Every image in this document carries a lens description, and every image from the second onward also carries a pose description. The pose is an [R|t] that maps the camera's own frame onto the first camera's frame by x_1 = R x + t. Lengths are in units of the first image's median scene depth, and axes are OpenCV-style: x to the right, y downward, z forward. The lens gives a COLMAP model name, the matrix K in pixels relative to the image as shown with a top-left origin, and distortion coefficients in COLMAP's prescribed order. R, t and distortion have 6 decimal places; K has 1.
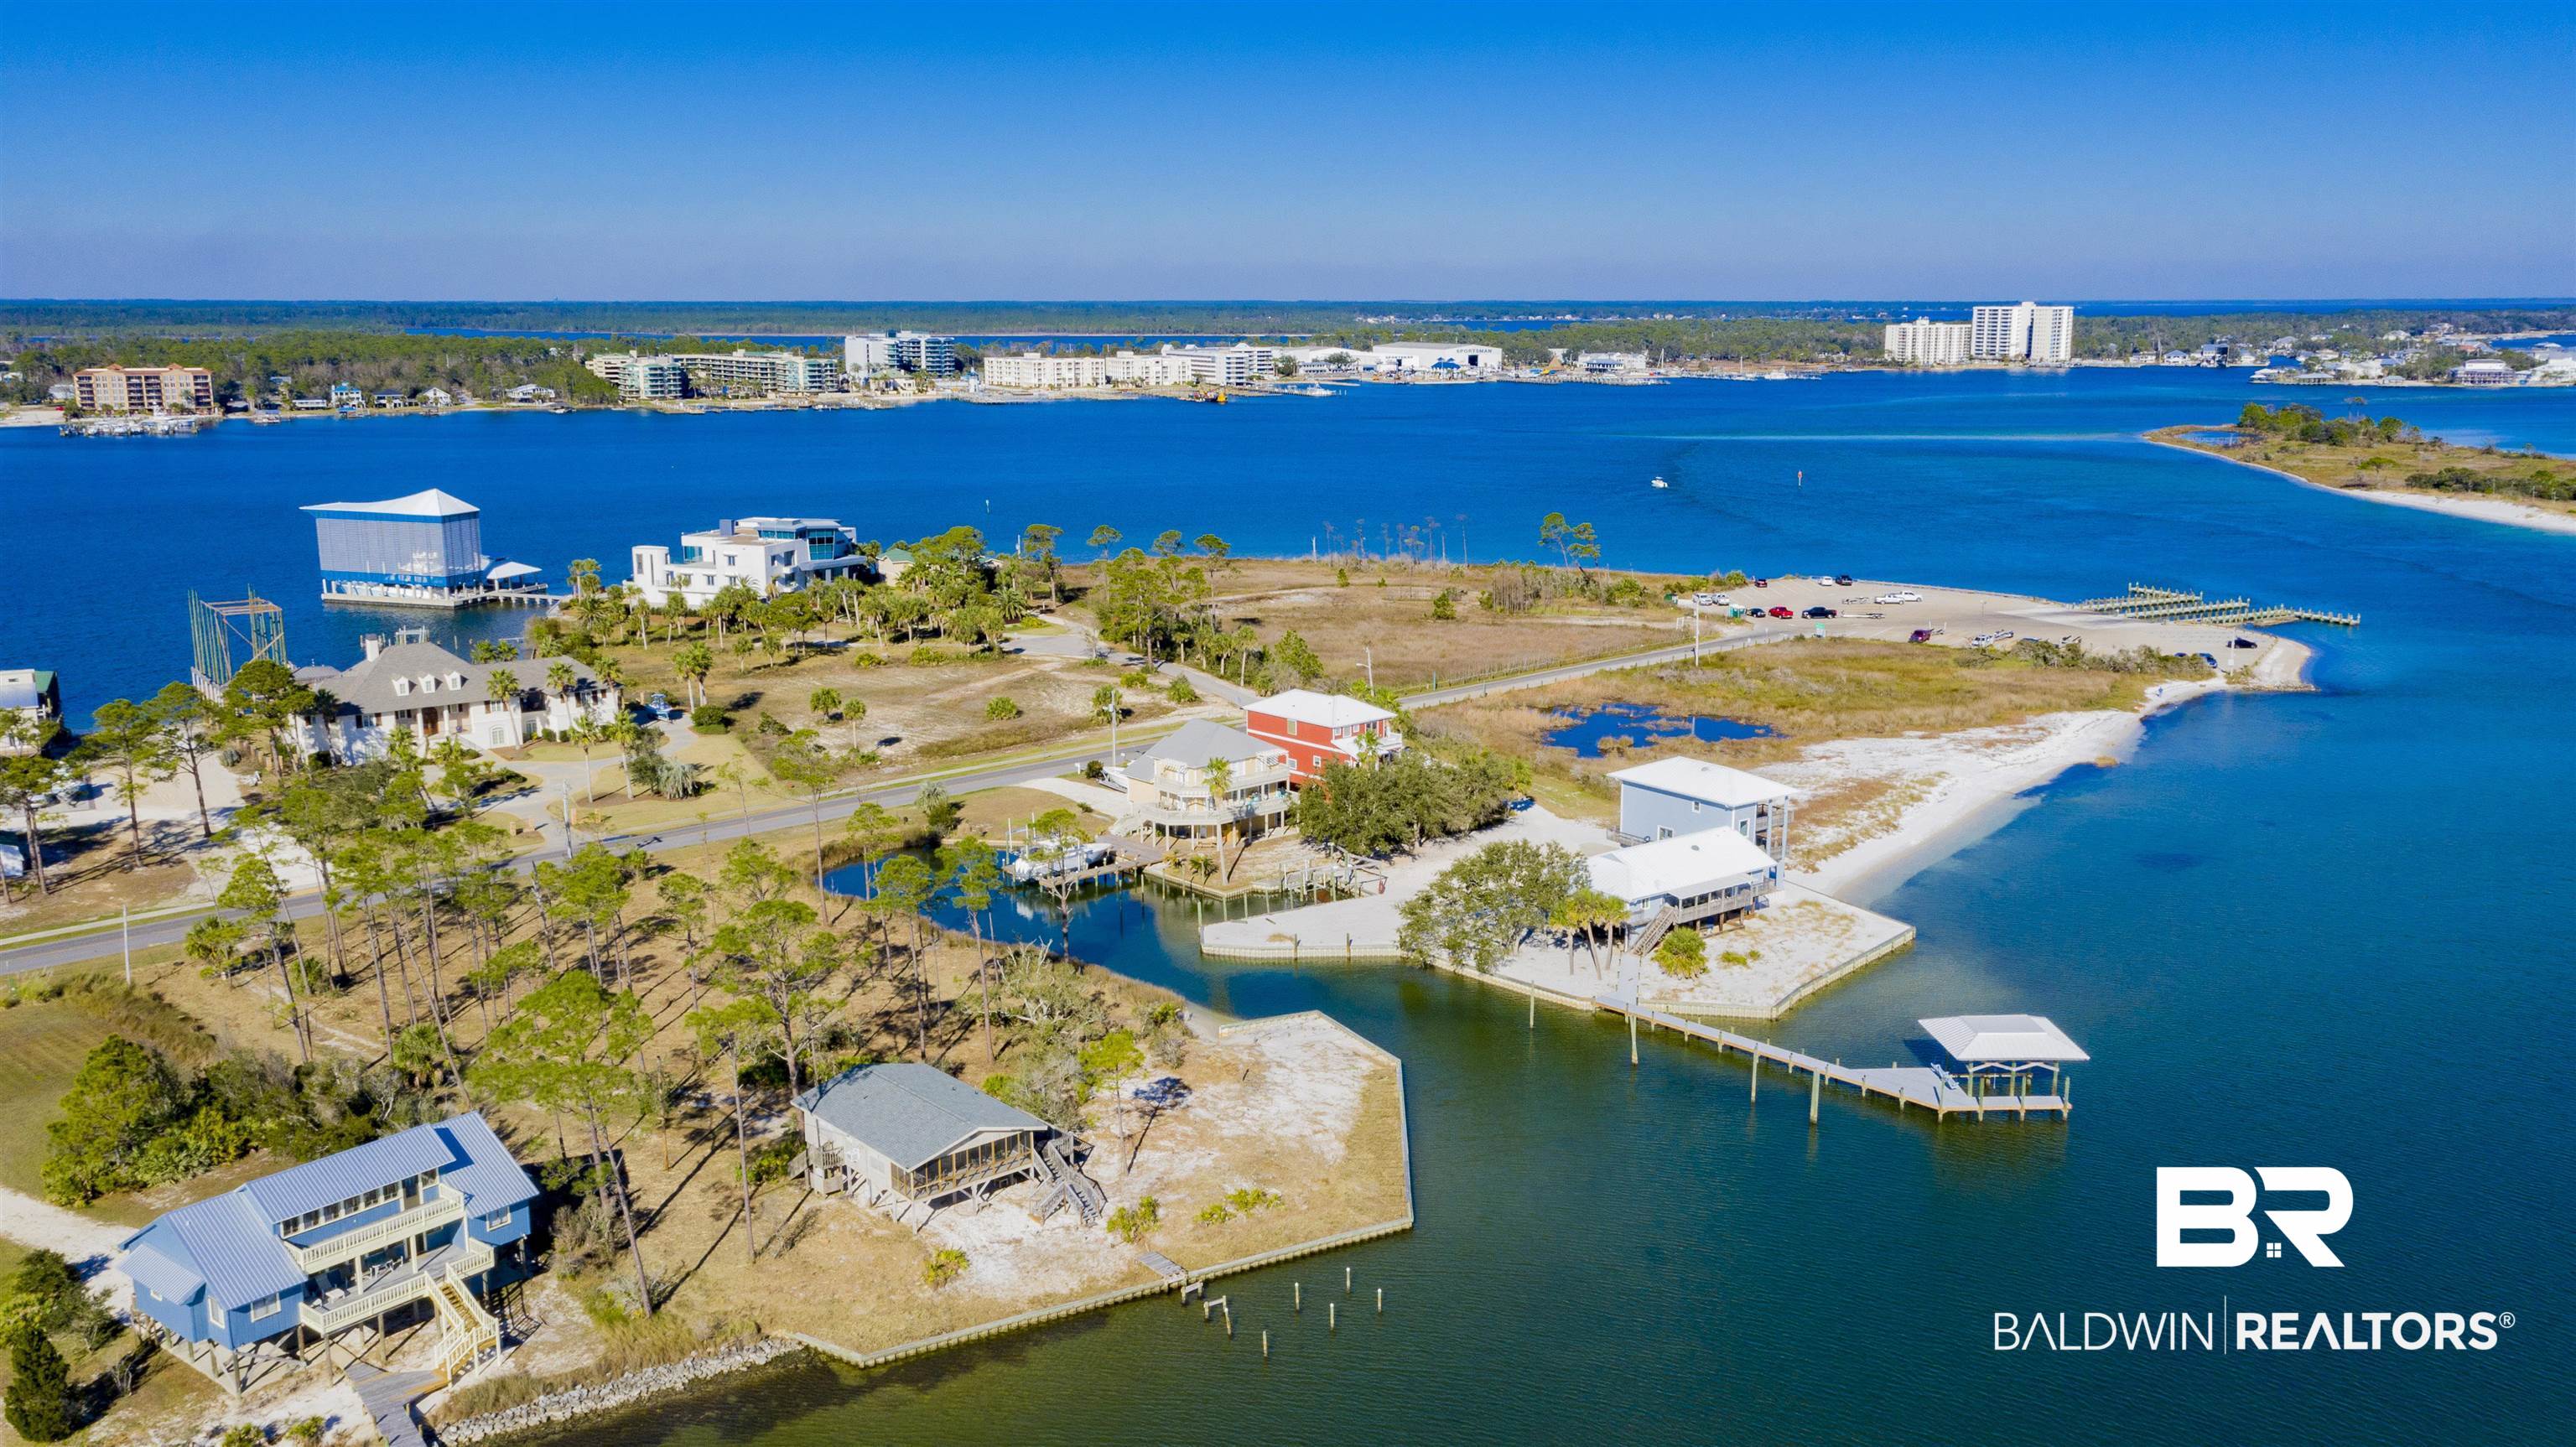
lens RADIAL K [[2078.9, 0, 1296.2], [0, 2078.9, 725.3], [0, 0, 1]] dist [-0.010335, 0.076285]
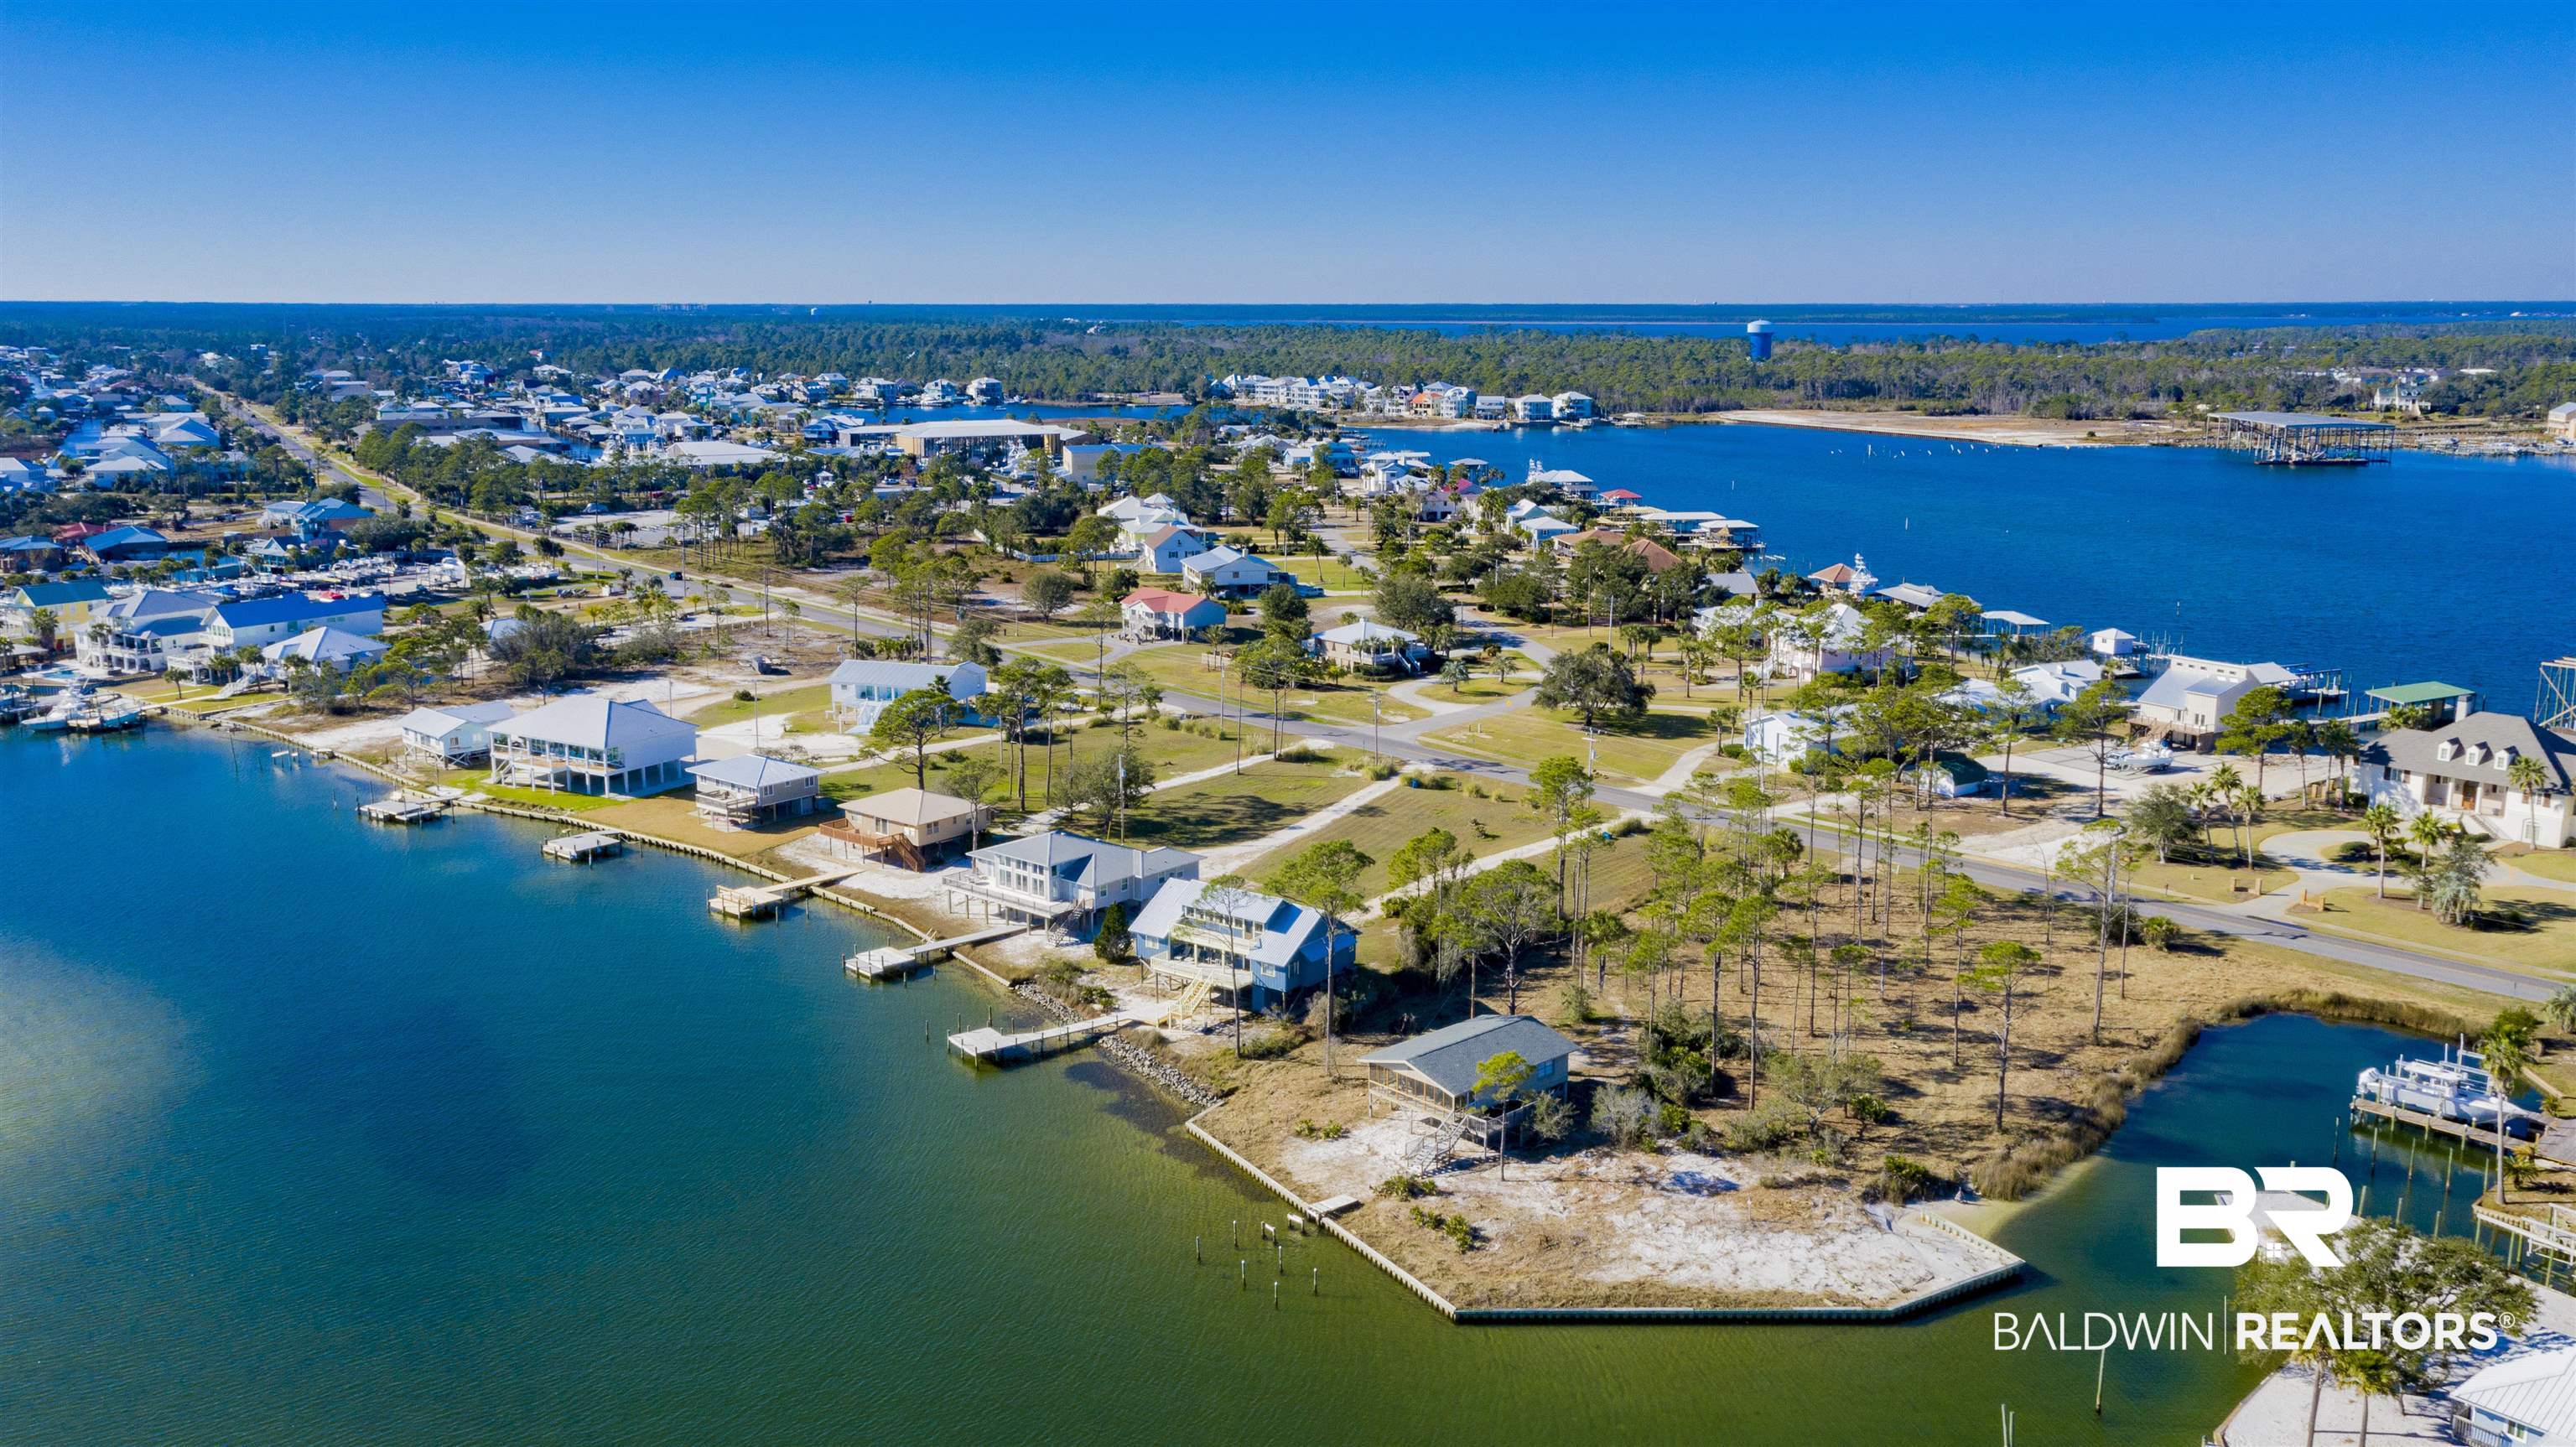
lens RADIAL K [[2073.6, 0, 1290.8], [0, 2073.6, 721.8], [0, 0, 1]] dist [-0.009942, 0.077409]
pose [[0.031938, 0.202382, -0.978786, 0.462158], [-0.203815, 0.960027, 0.191853, -0.100696], [0.978488, 0.193364, 0.071910, 0.376324]]
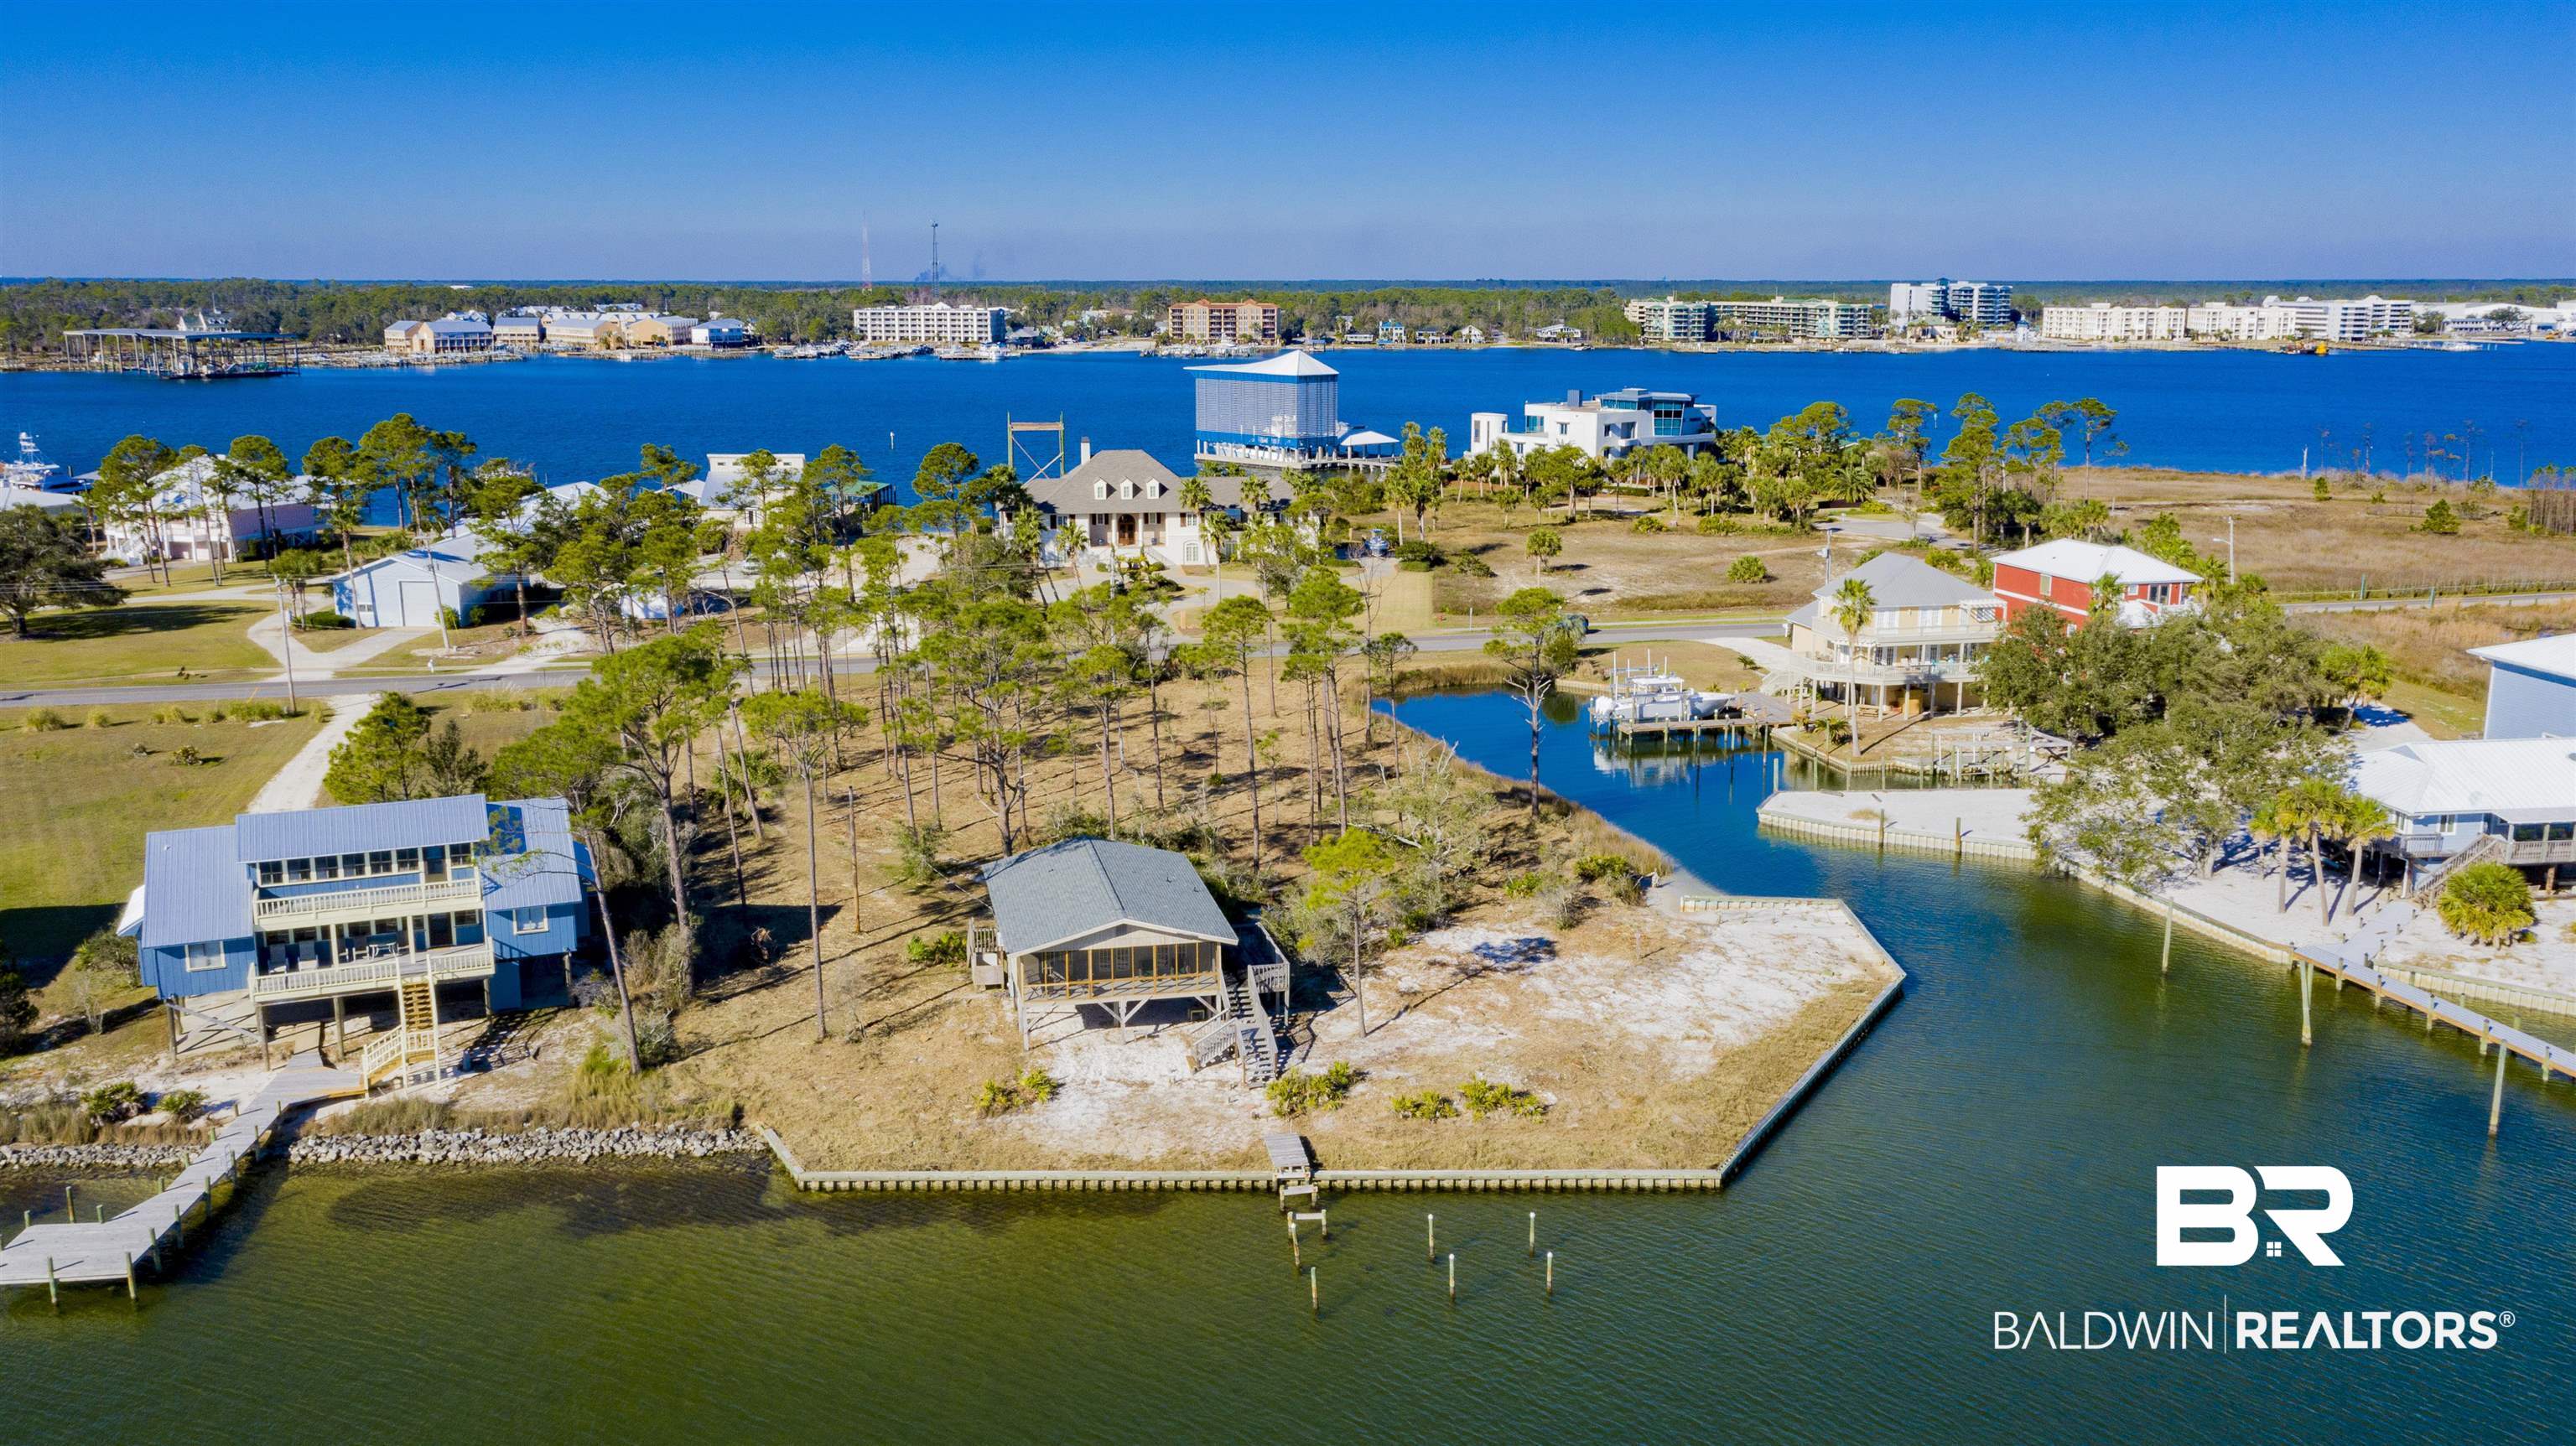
lens RADIAL K [[2115.9, 0, 1295.8], [0, 2115.9, 729.4], [0, 0, 1]] dist [-0.008455, 0.075397]
pose [[0.874424, 0.102916, -0.474121, 0.108542], [-0.099768, 0.994500, 0.031870, 0.046837], [0.474793, 0.019434, 0.879883, 0.182519]]
